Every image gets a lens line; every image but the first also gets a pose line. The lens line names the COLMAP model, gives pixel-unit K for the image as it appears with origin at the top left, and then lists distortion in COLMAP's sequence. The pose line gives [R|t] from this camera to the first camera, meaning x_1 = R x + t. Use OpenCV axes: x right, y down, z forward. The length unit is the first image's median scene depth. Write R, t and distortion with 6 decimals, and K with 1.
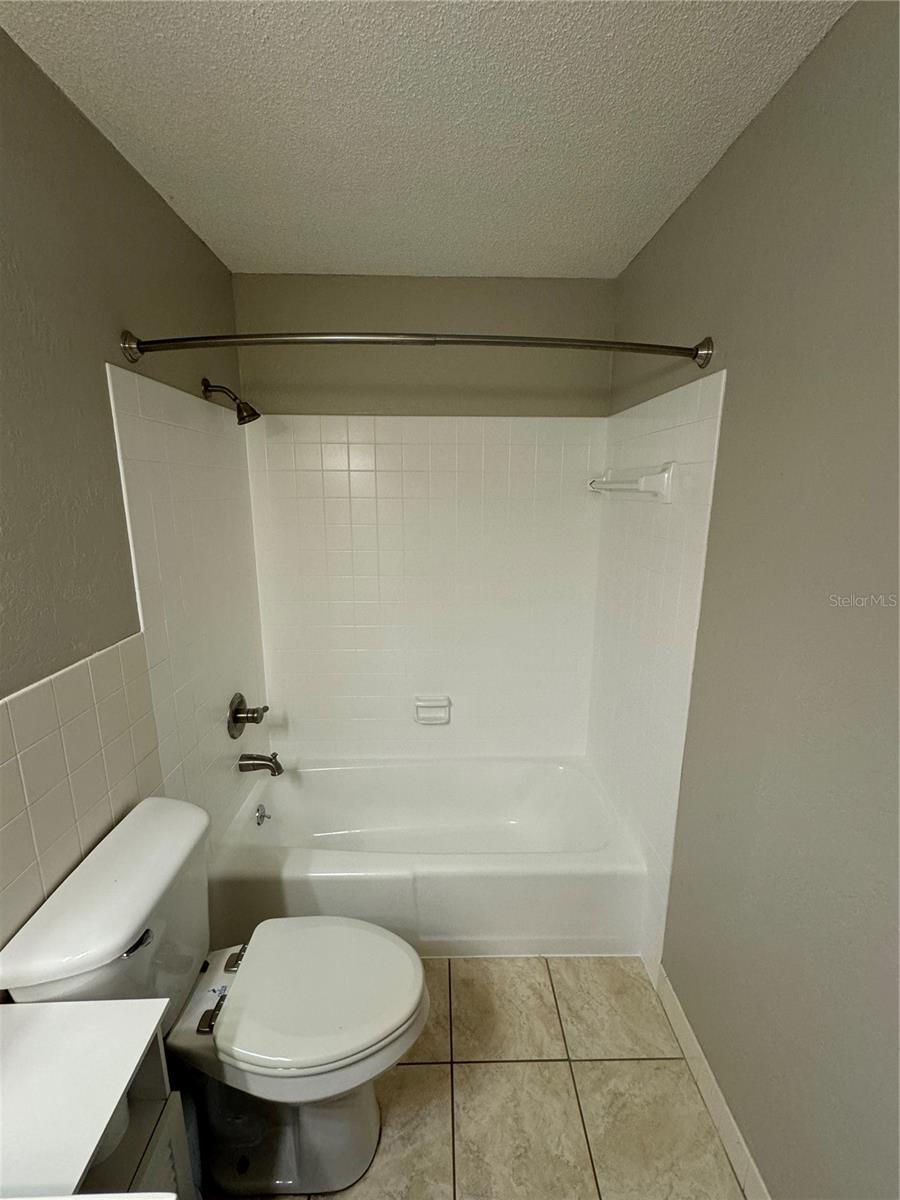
lens RADIAL K [[516.1, 0, 452.6], [0, 516.1, 602.7], [0, 0, 1]] dist [-0.001399, 0.000657]
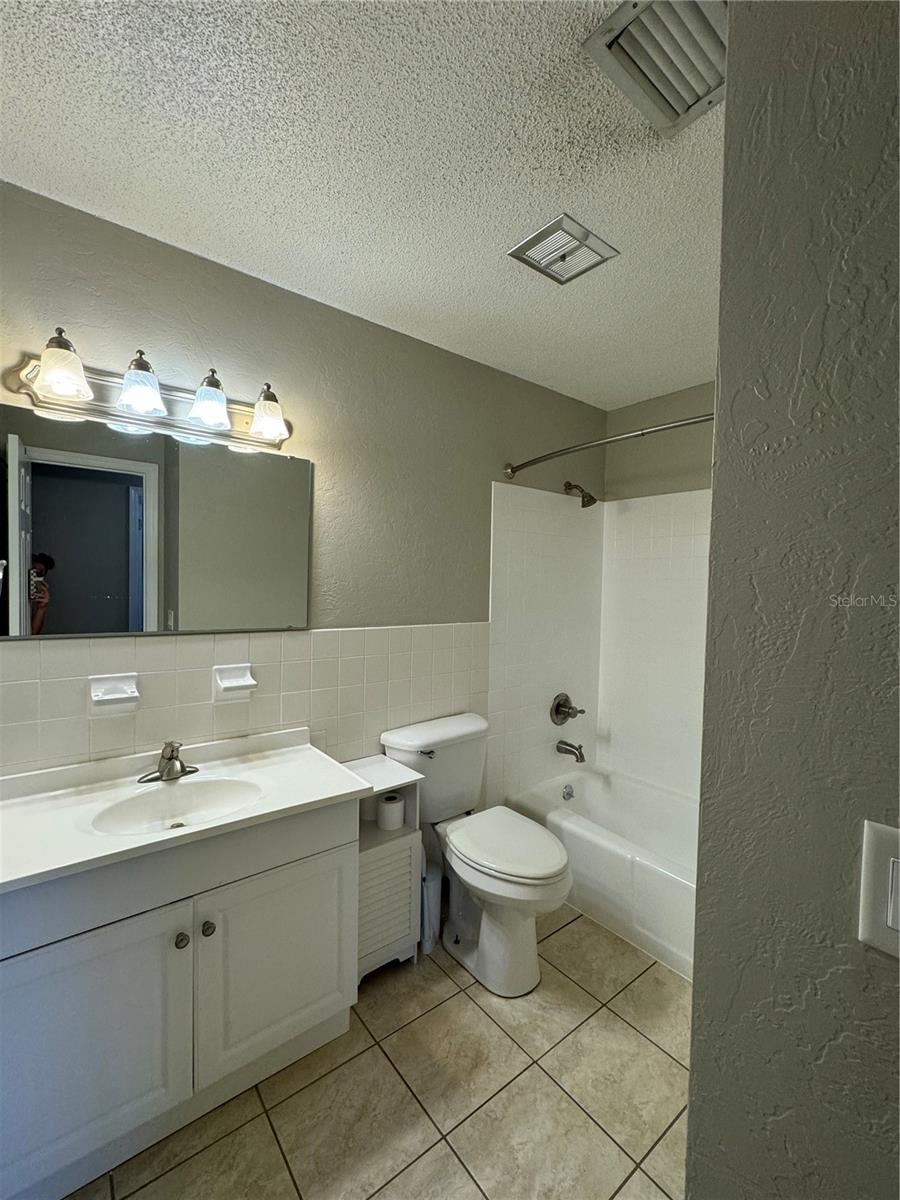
lens RADIAL K [[516.1, 0, 447.4], [0, 516.1, 598.3], [0, 0, 1]] dist [-0.001399, 0.000657]
pose [[0.595226, 0.034669, -0.802810, 0.578296], [-0.193390, 0.975884, -0.101242, 0.145026], [0.779940, 0.215517, 0.587577, -0.141125]]
